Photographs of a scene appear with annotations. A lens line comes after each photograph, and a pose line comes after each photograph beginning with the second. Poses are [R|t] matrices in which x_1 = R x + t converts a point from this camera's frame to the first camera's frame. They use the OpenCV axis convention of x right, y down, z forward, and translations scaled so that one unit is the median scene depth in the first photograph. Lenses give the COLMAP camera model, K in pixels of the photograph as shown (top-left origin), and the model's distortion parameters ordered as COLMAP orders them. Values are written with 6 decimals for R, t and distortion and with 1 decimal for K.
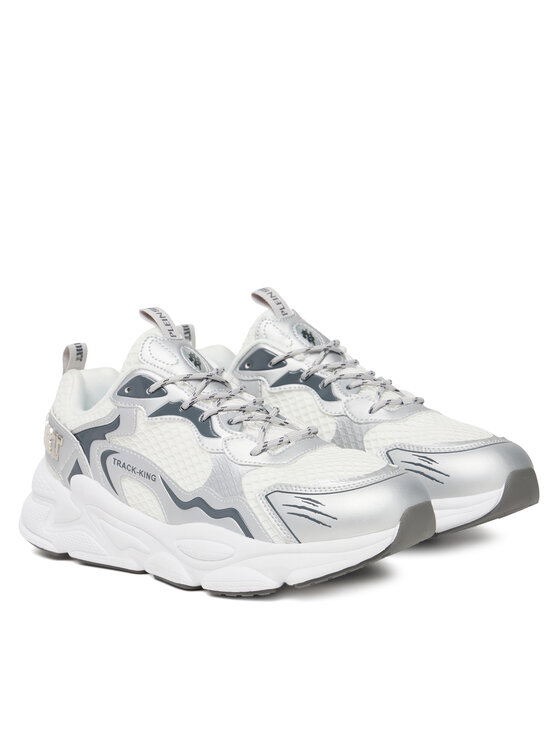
lens RADIAL K [[2195.3, 0, 280.2], [0, 2195.3, 371.3], [0, 0, 1]] dist [-0.649388, 0.000000]
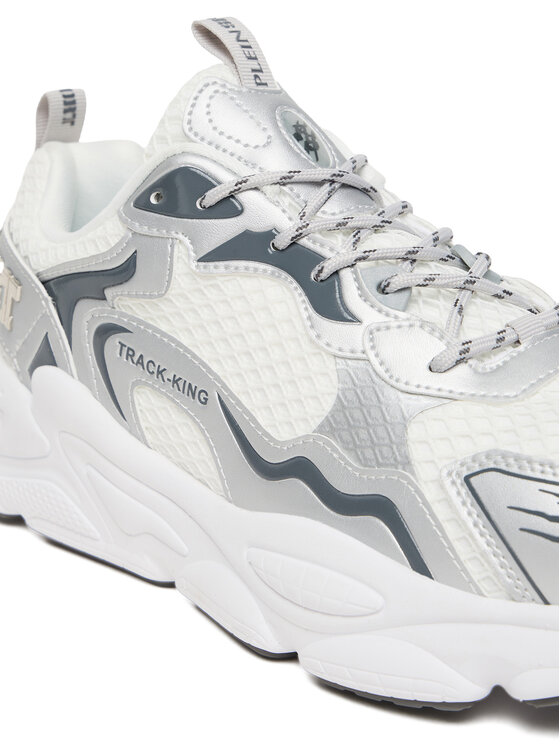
lens RADIAL K [[1831.7, 0, 275.7], [0, 1831.7, 368.5], [0, 0, 1]] dist [-0.089446, 0.000000]
pose [[0.998214, 0.053627, -0.026336, -0.033234], [-0.049652, 0.989798, 0.133544, -0.008413], [0.033228, -0.131998, 0.990693, 0.624453]]
